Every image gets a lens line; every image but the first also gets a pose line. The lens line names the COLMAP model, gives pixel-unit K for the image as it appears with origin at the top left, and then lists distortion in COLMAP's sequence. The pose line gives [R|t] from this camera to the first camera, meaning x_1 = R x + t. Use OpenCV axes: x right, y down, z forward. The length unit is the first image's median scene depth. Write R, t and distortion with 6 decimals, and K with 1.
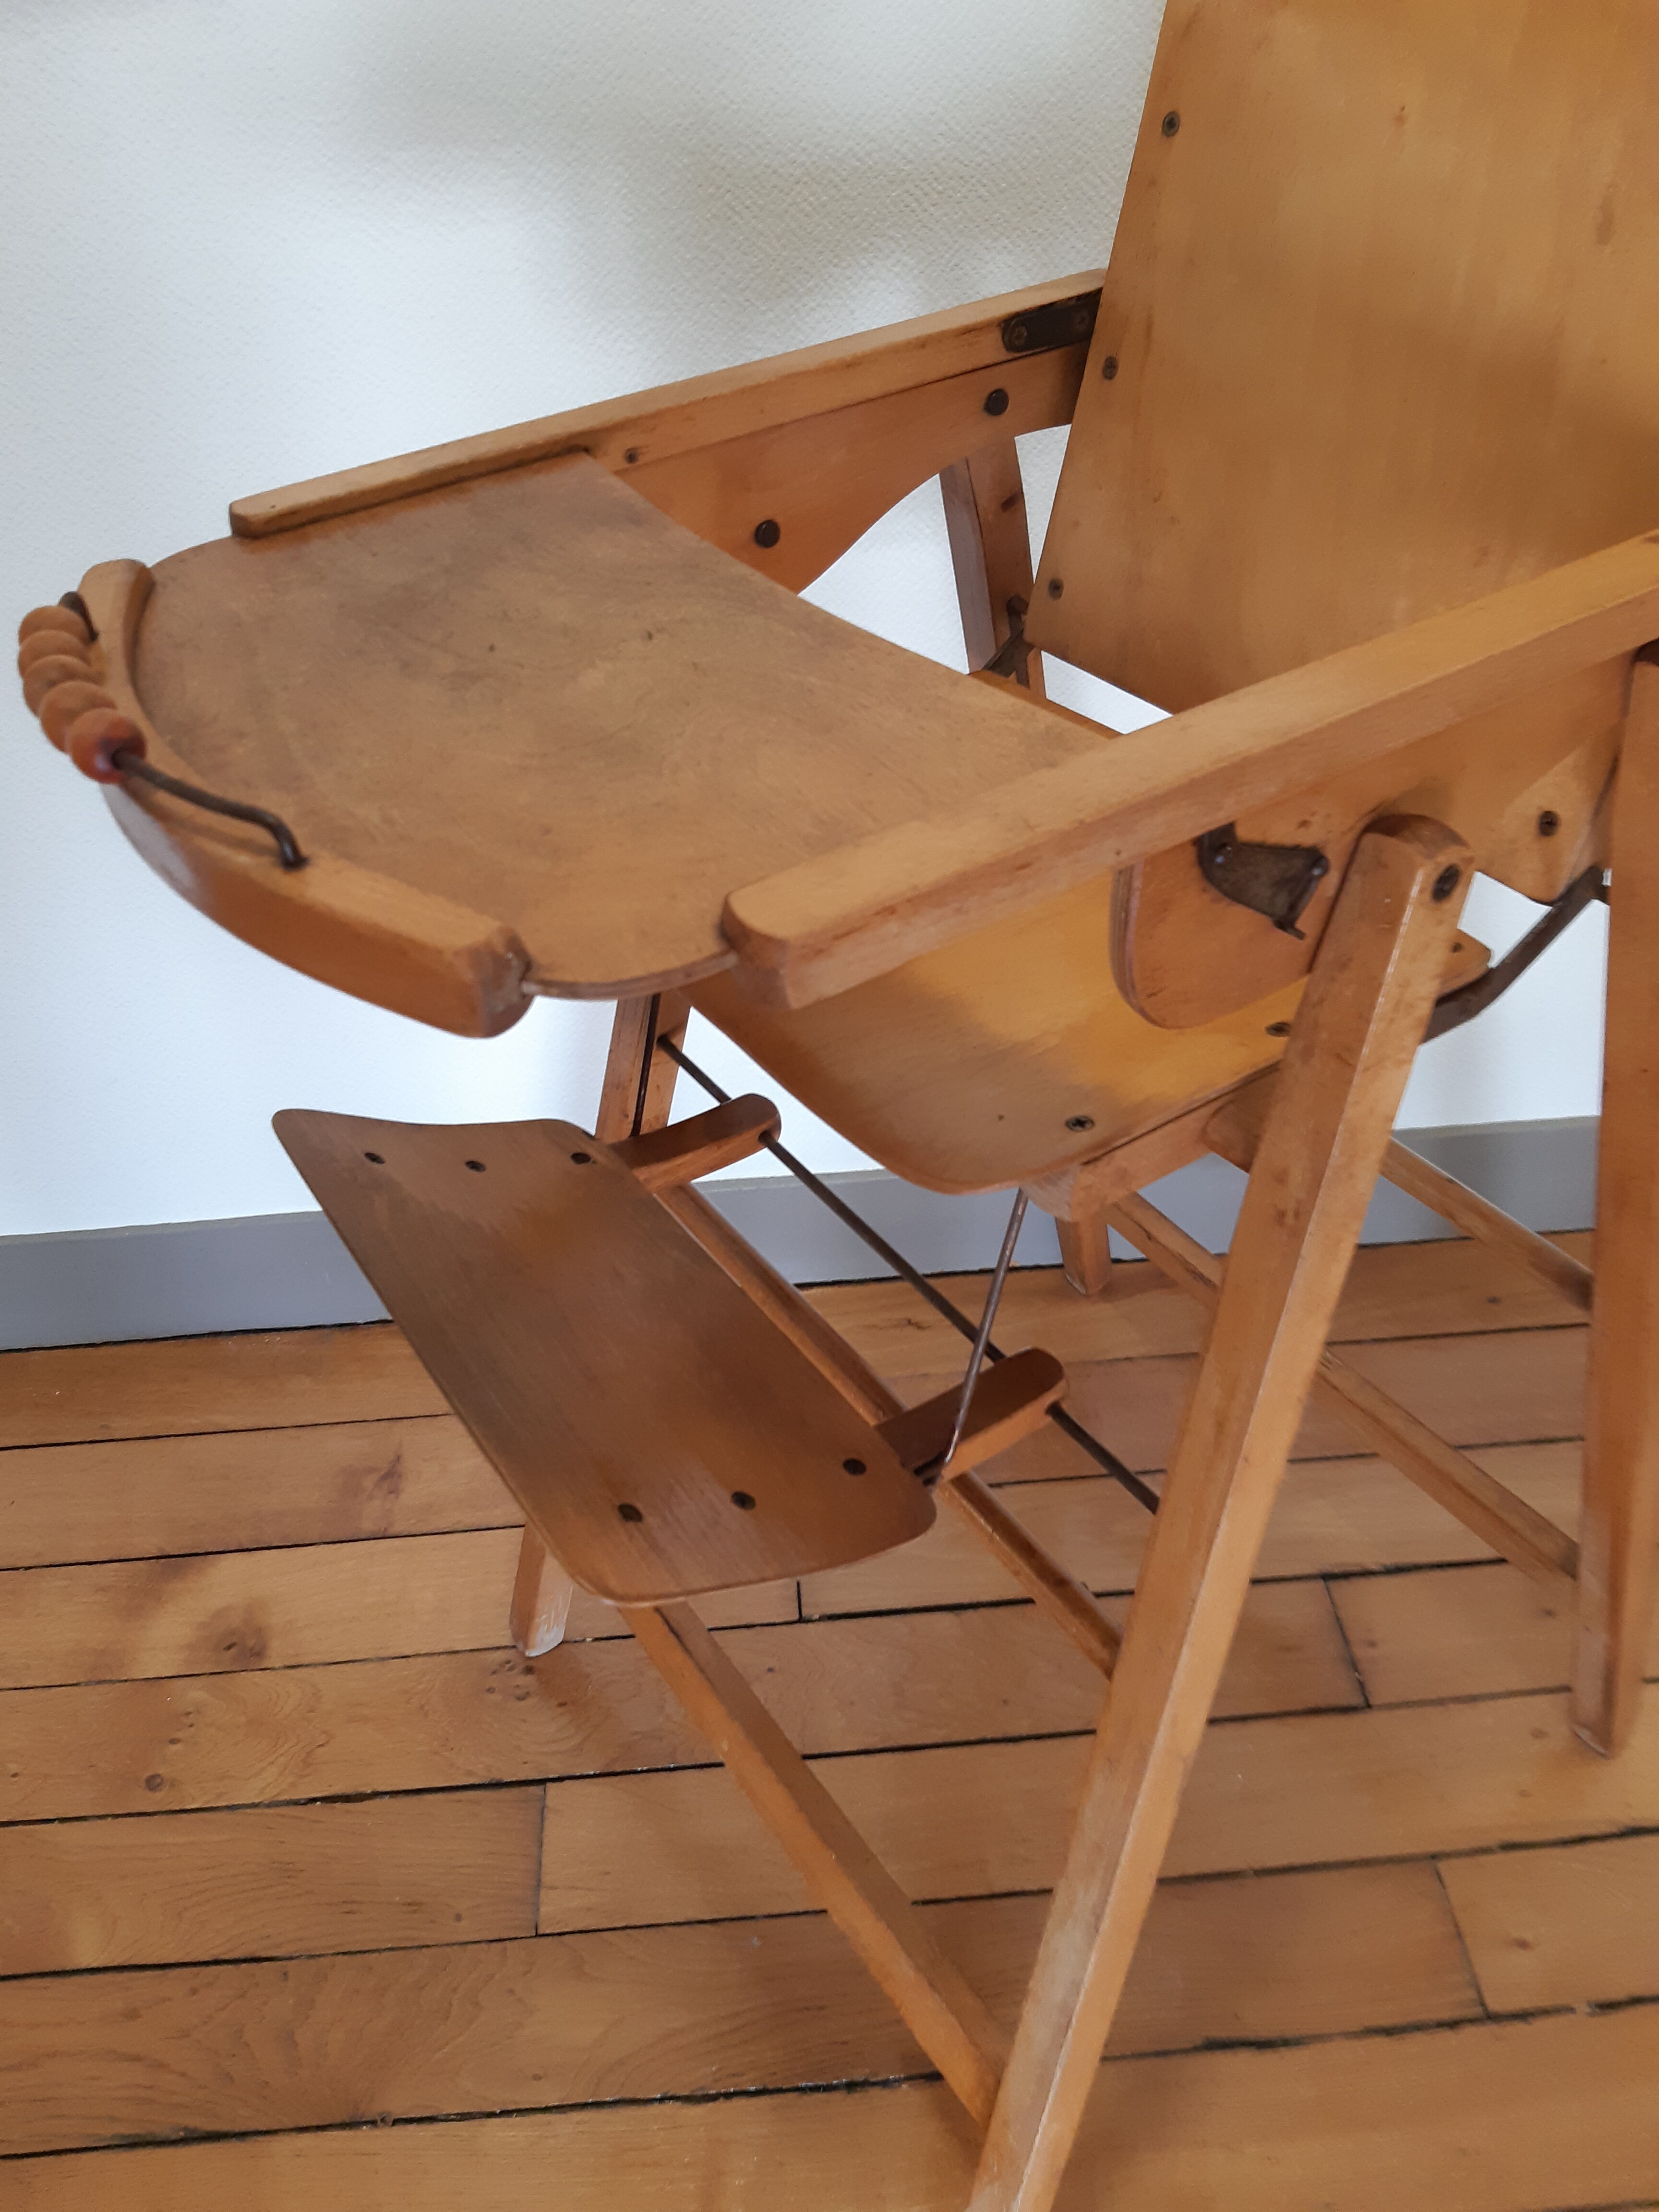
lens RADIAL K [[1741.1, 0, 832.2], [0, 1741.1, 1101.8], [0, 0, 1]] dist [0.045384, -0.103586]
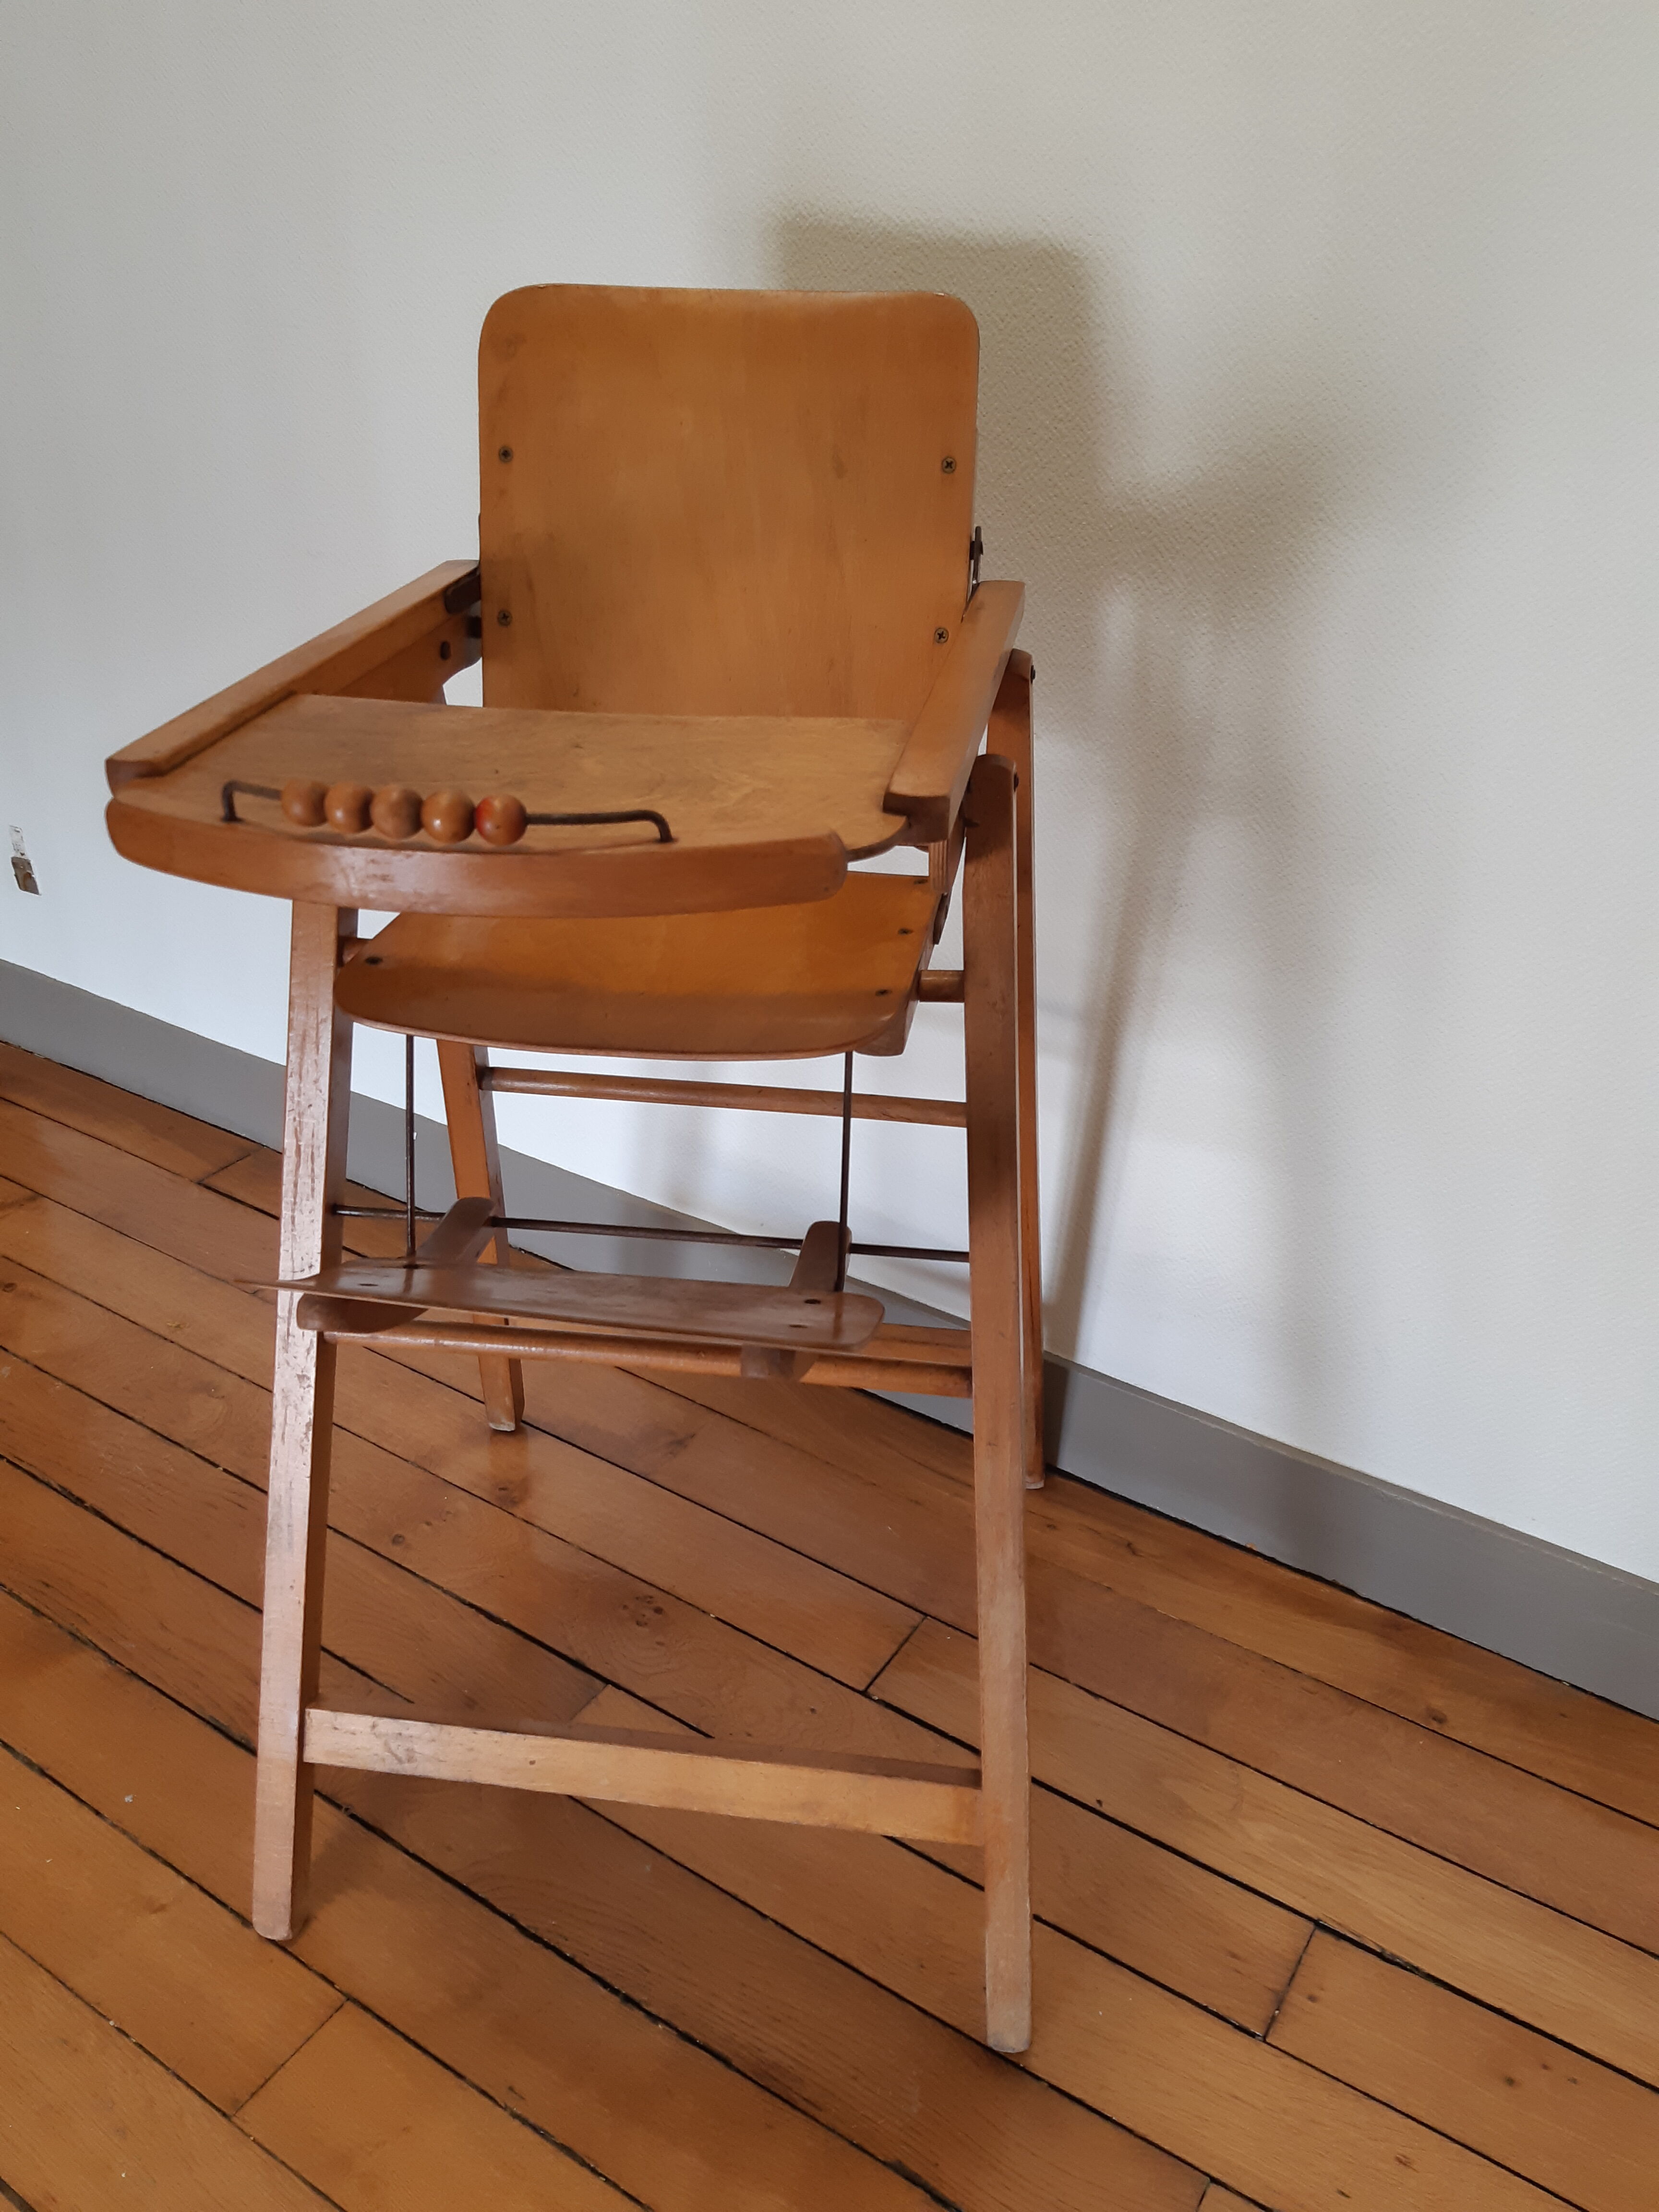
lens RADIAL K [[1693.2, 0, 829.5], [0, 1693.2, 1106.0], [0, 0, 1]] dist [0.055161, -0.129690]
pose [[0.794993, 0.329708, -0.509194, 0.536519], [-0.420740, 0.904375, -0.071301, 0.055322], [0.436994, 0.270922, 0.857693, -0.075553]]
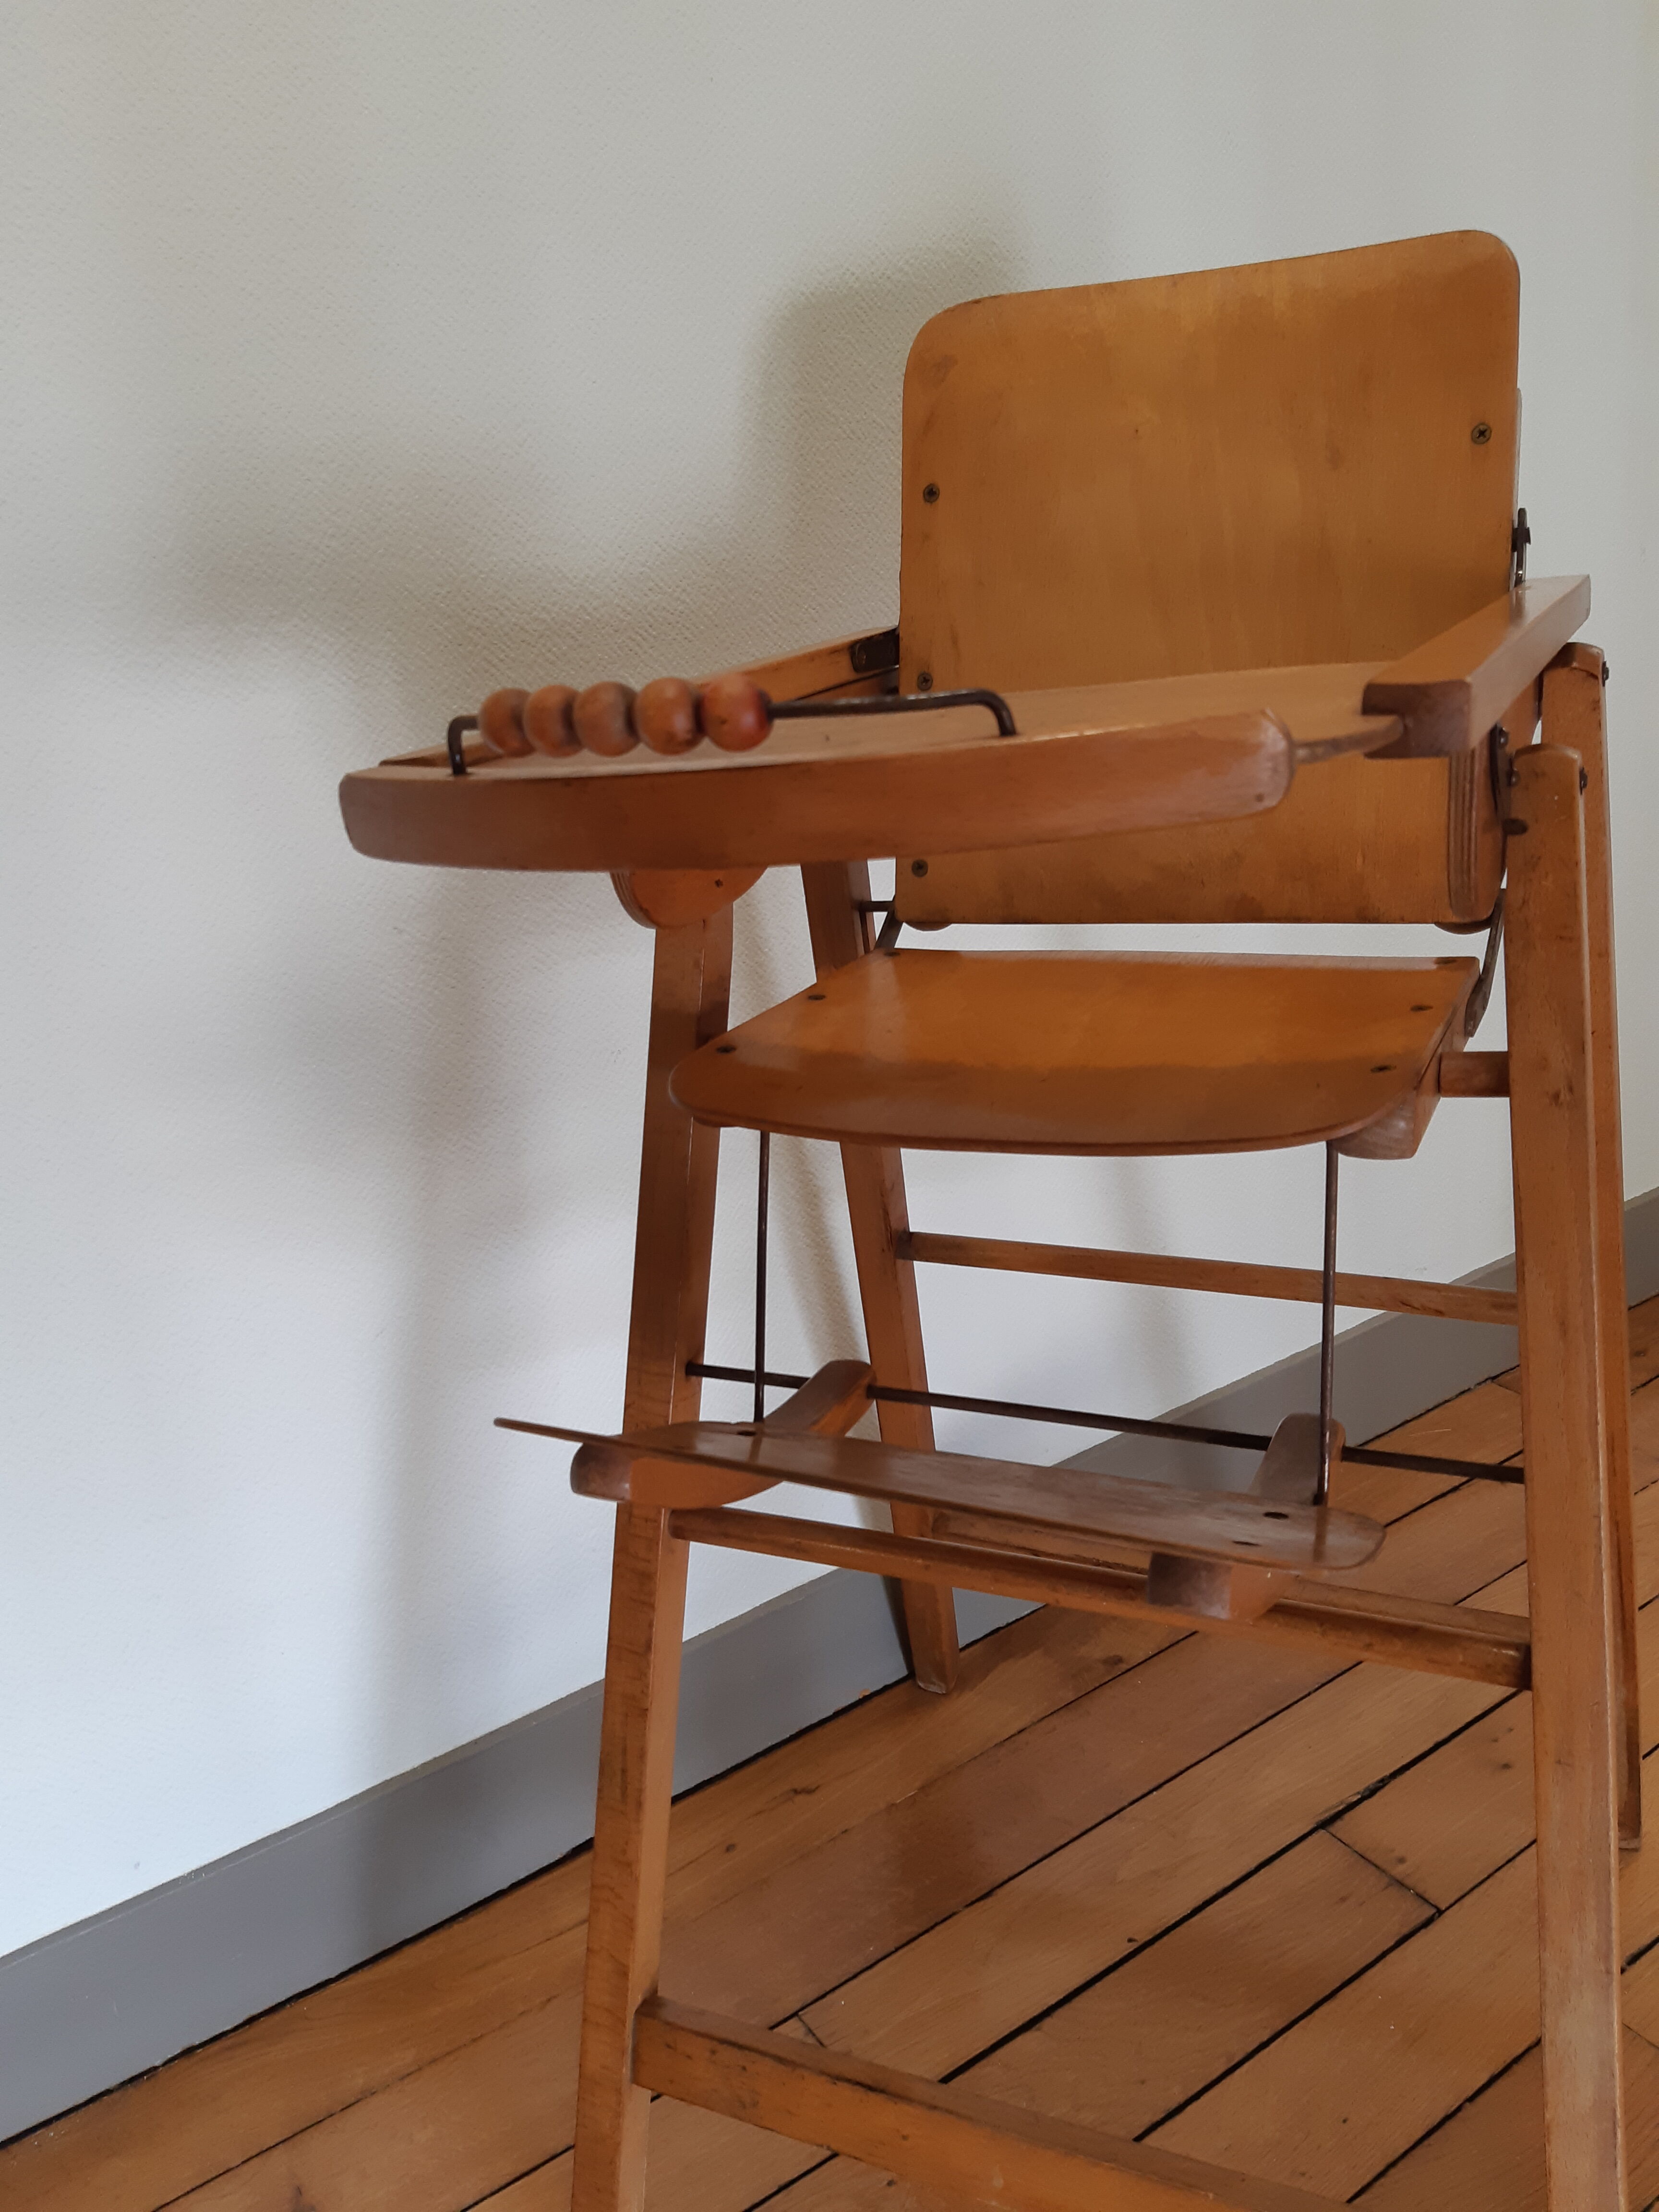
lens RADIAL K [[1731.7, 0, 830.0], [0, 1731.7, 1117.6], [0, 0, 1]] dist [0.062688, -0.128360]
pose [[0.868038, -0.204750, 0.452313, -0.433810], [0.366507, 0.878812, -0.305552, 0.161227], [-0.334936, 0.431007, 0.837885, 0.129847]]
